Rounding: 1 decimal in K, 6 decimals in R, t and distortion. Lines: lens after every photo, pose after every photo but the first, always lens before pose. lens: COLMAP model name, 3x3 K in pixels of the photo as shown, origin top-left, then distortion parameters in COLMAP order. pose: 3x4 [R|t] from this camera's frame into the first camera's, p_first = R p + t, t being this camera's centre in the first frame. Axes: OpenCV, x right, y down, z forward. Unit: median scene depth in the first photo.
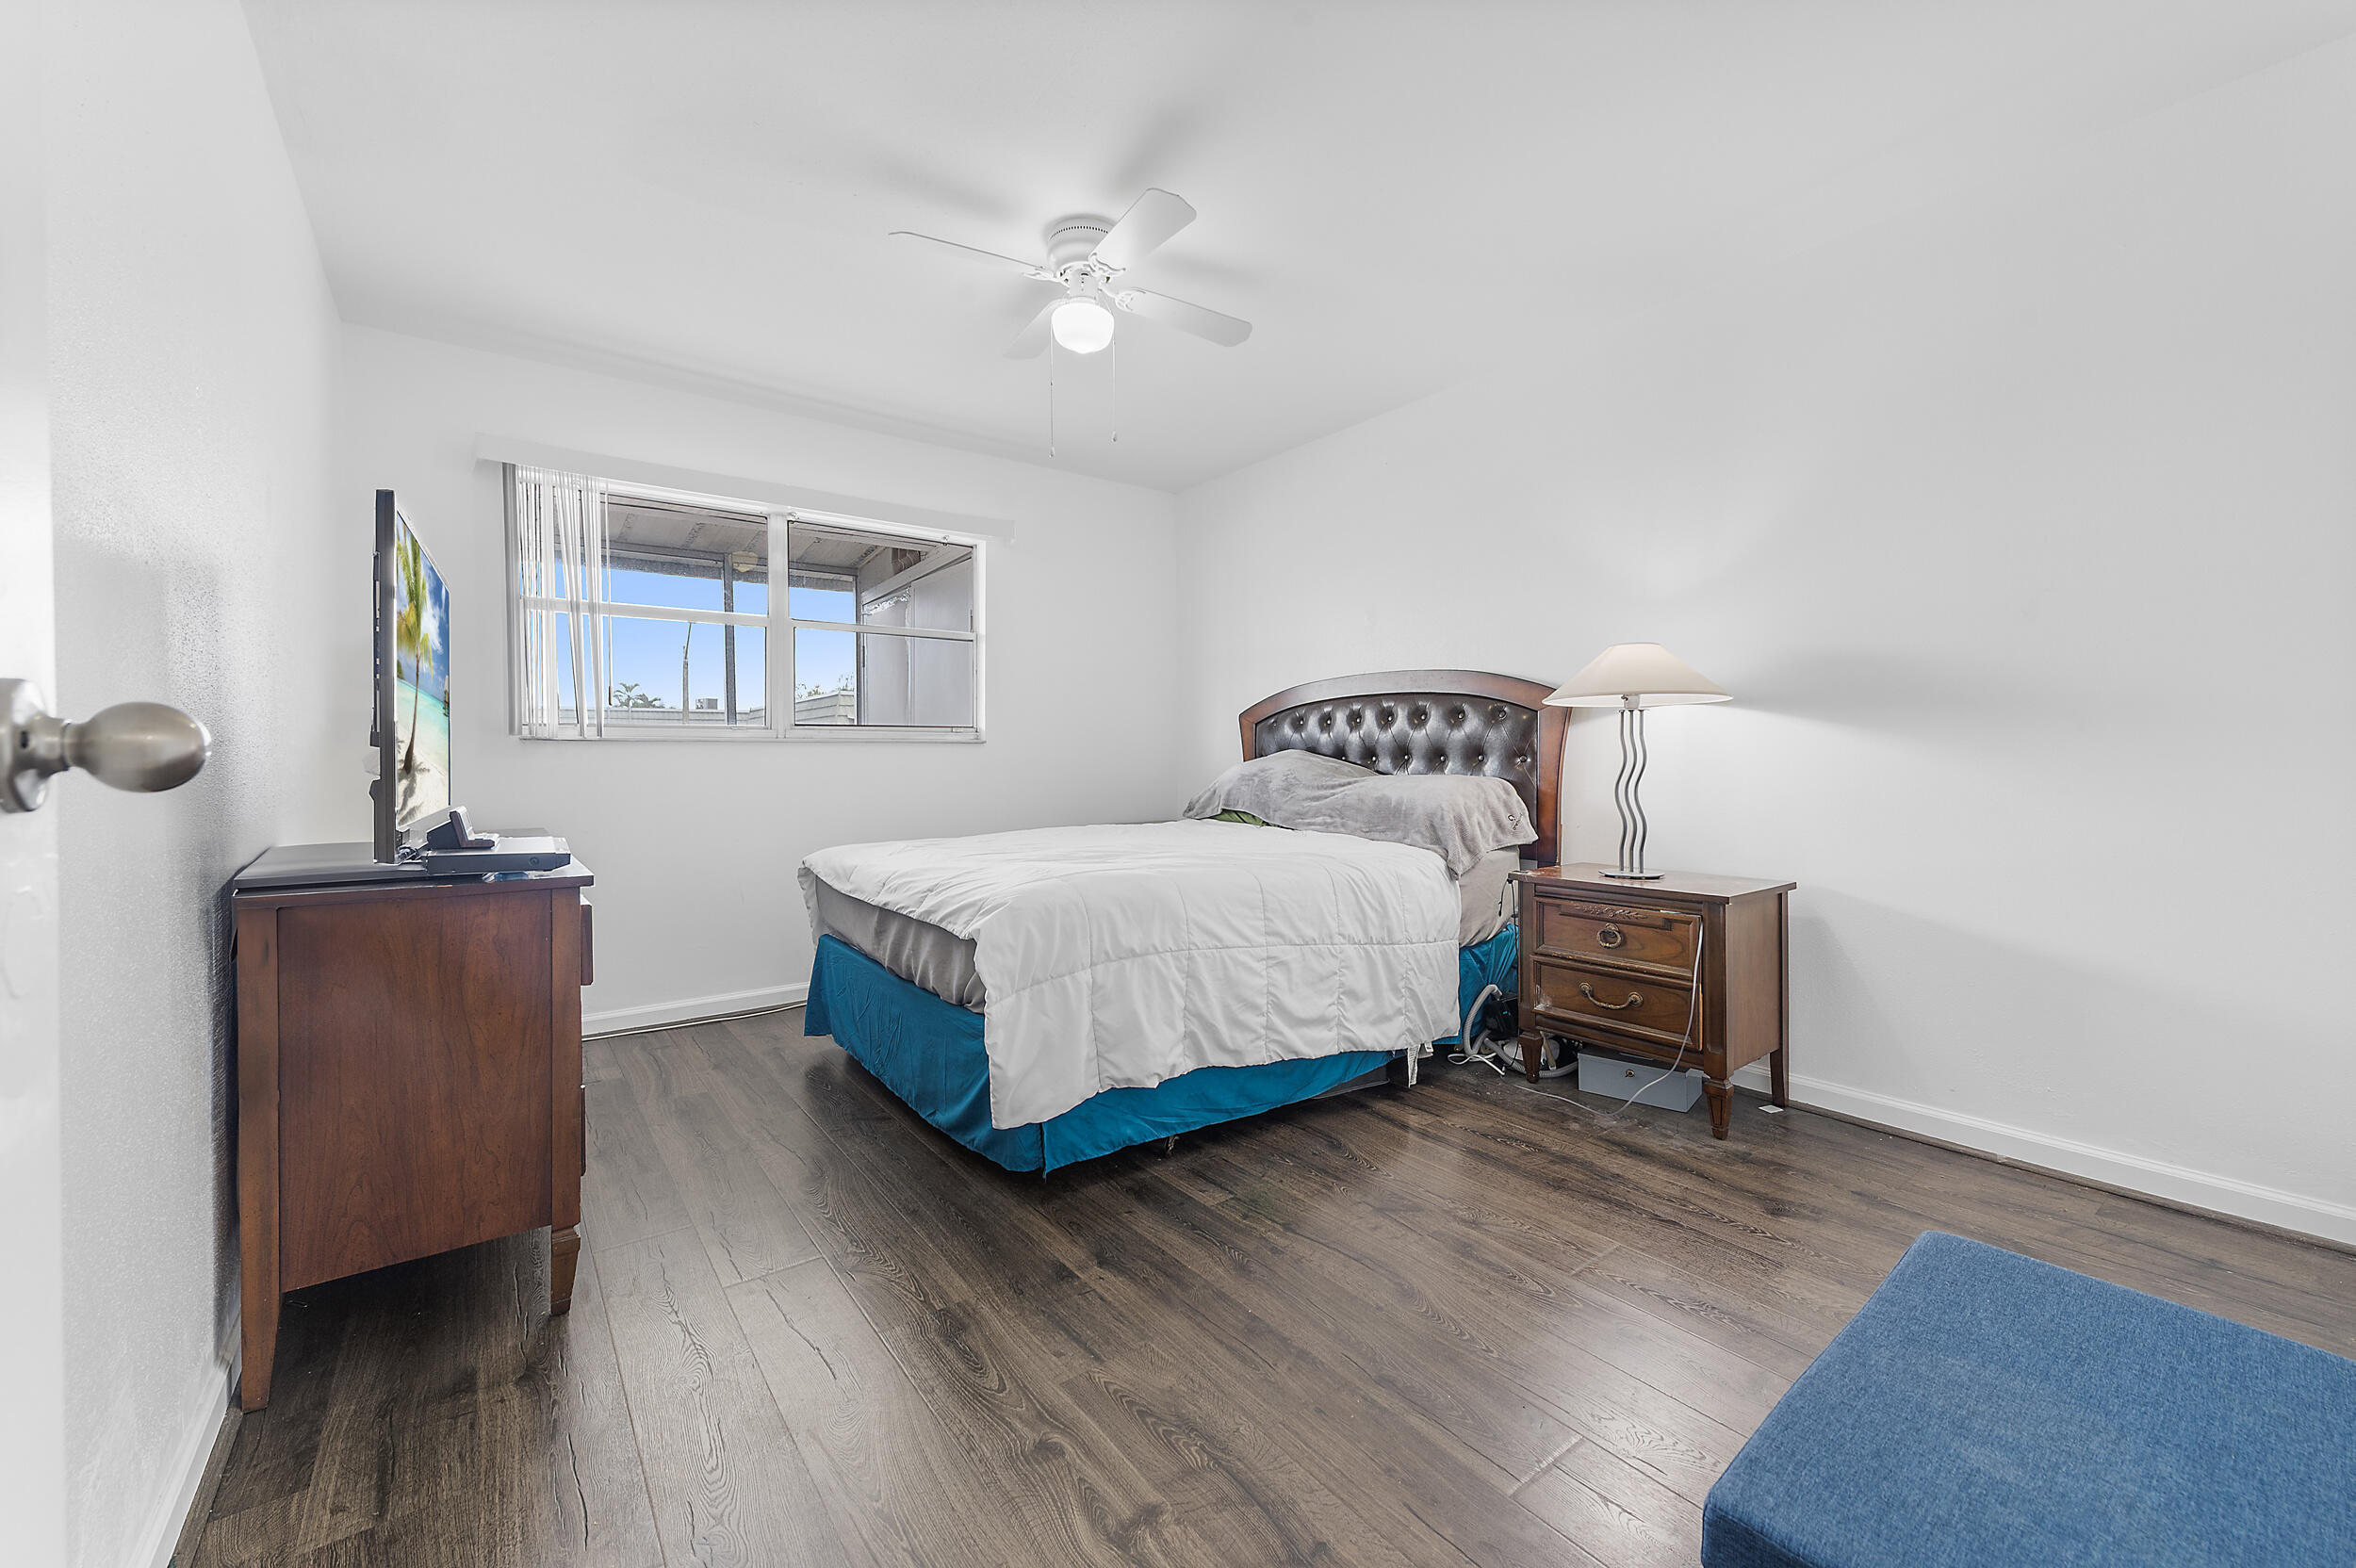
lens RADIAL K [[944.4, 0, 1184.0], [0, 944.4, 753.8], [0, 0, 1]] dist [0.000656, -0.000024]
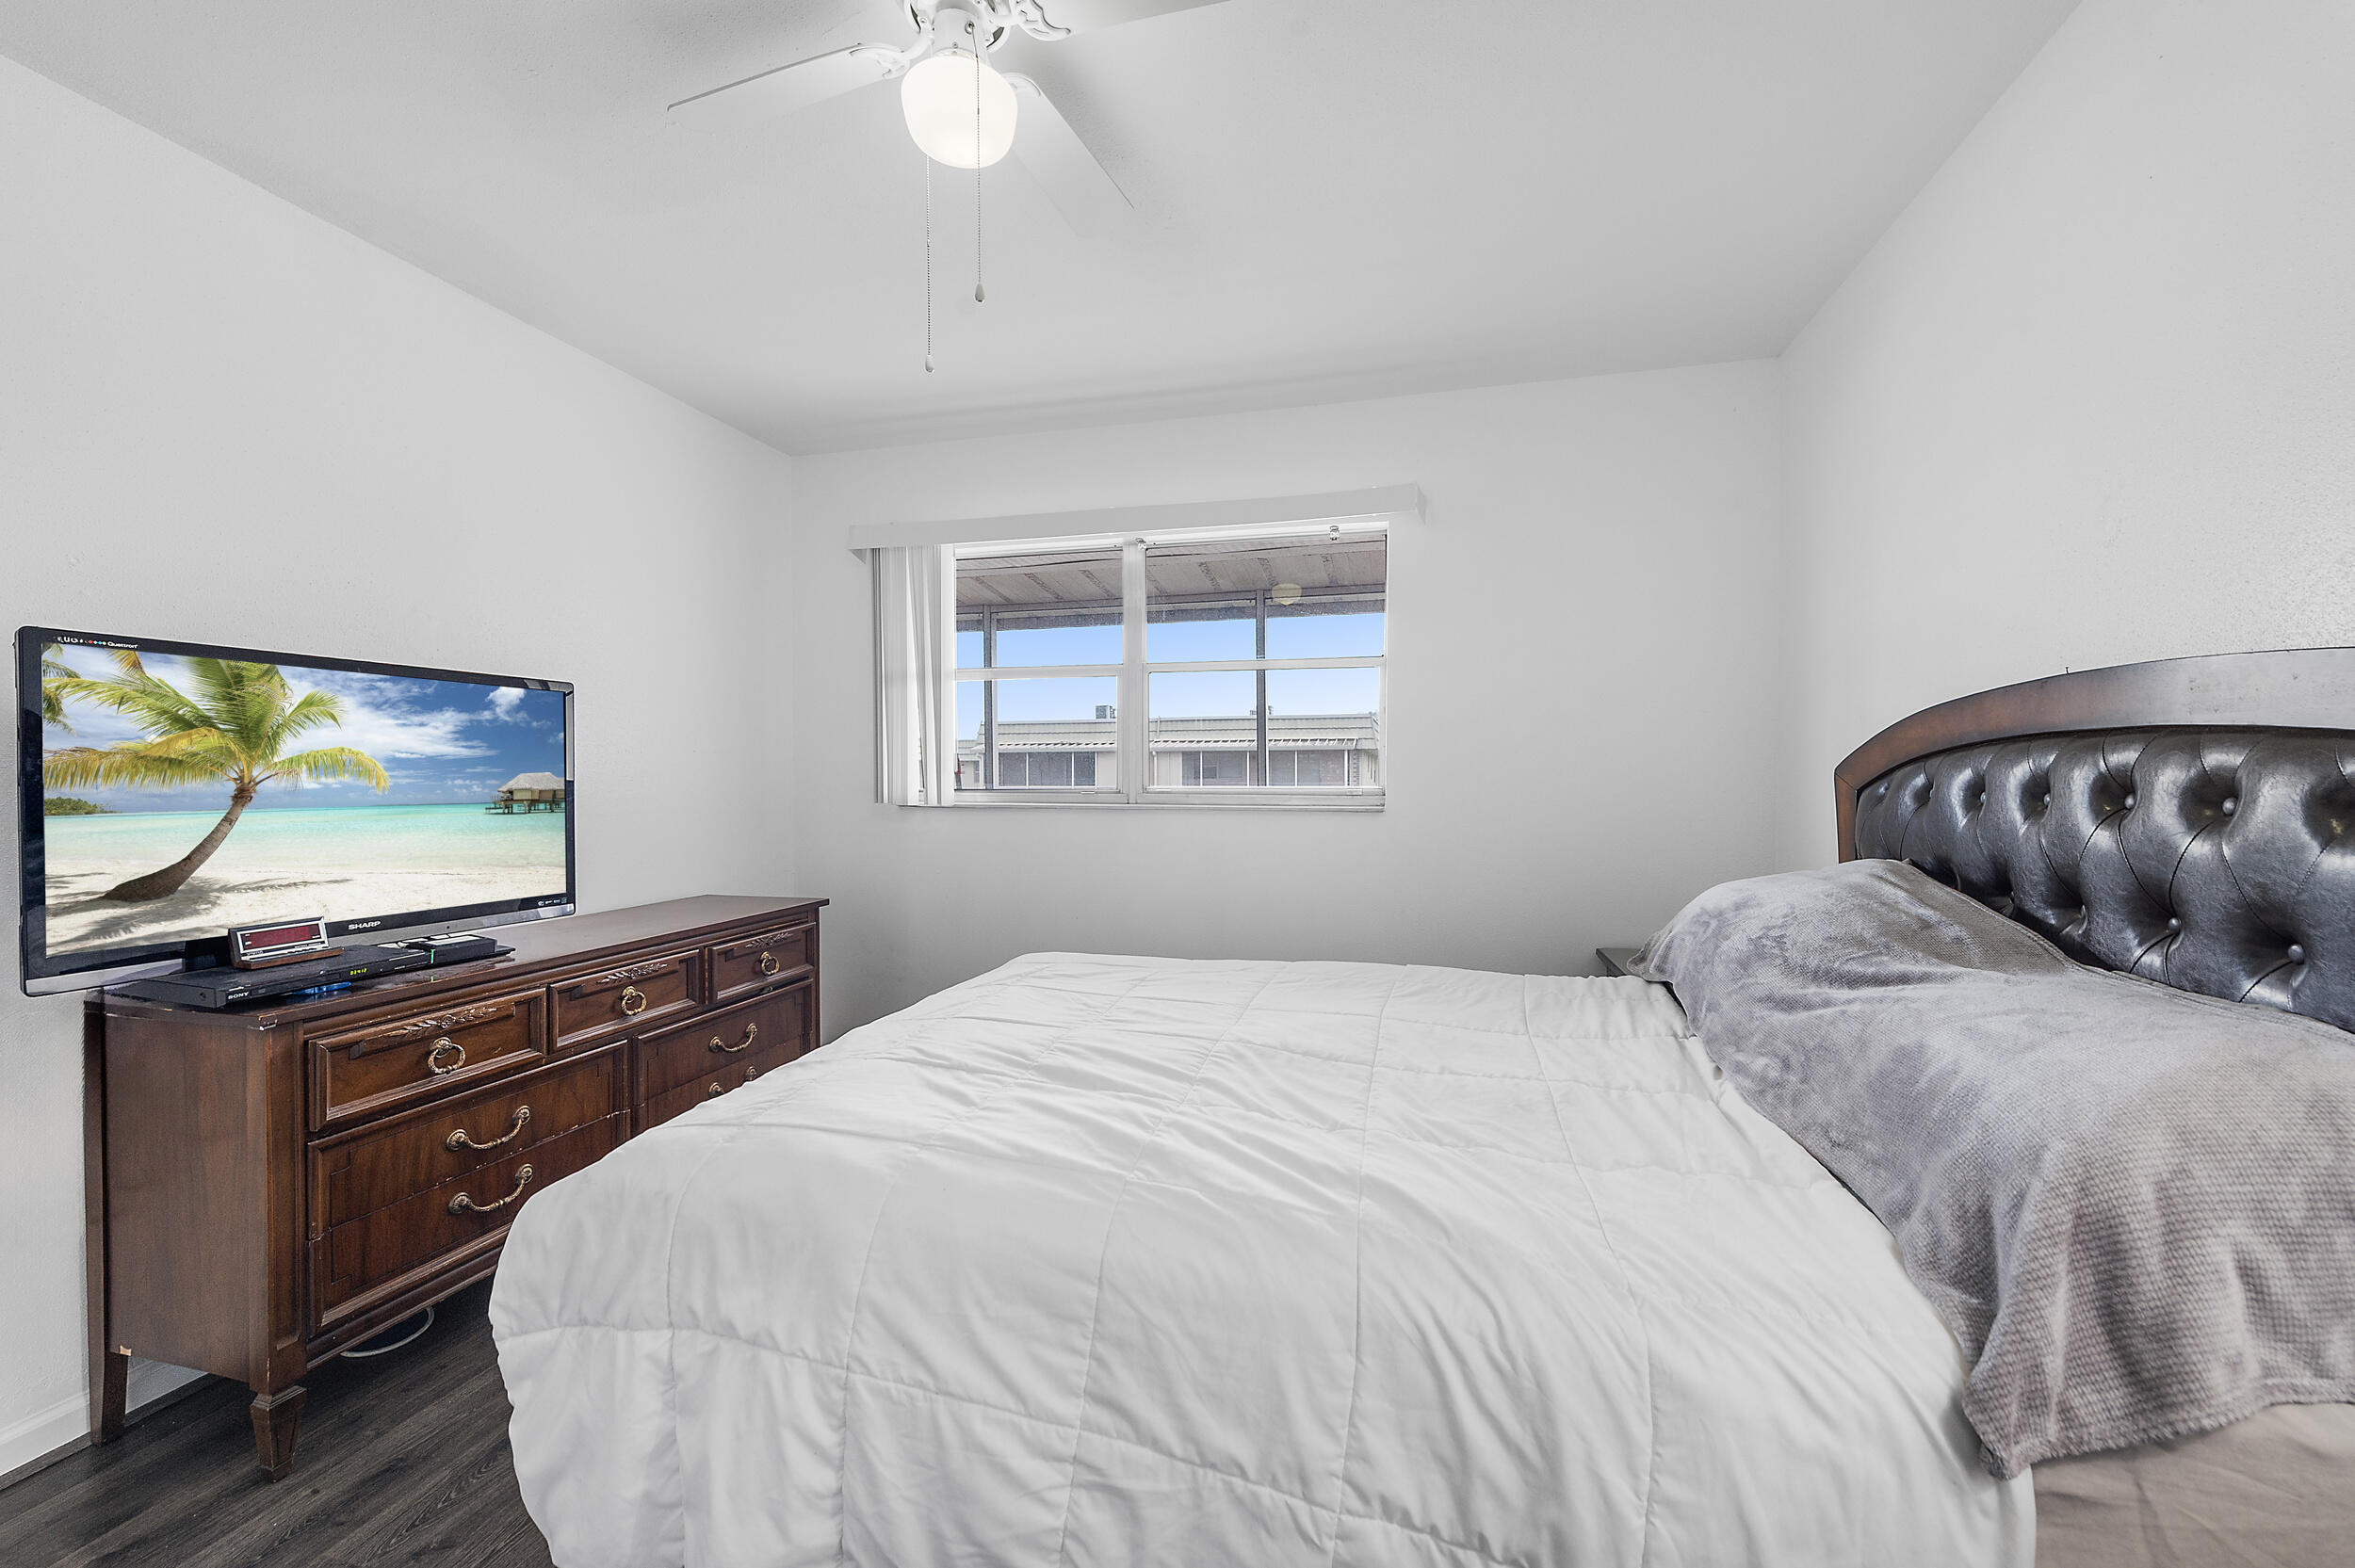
lens RADIAL K [[935.8, 0, 1177.5], [0, 935.8, 784.0], [0, 0, 1]] dist [0.002577, -0.000025]
pose [[0.616198, 0.013533, -0.787475, 0.333764], [-0.002676, 0.999883, 0.015089, -0.058704], [0.787587, -0.007190, 0.616162, 0.627871]]
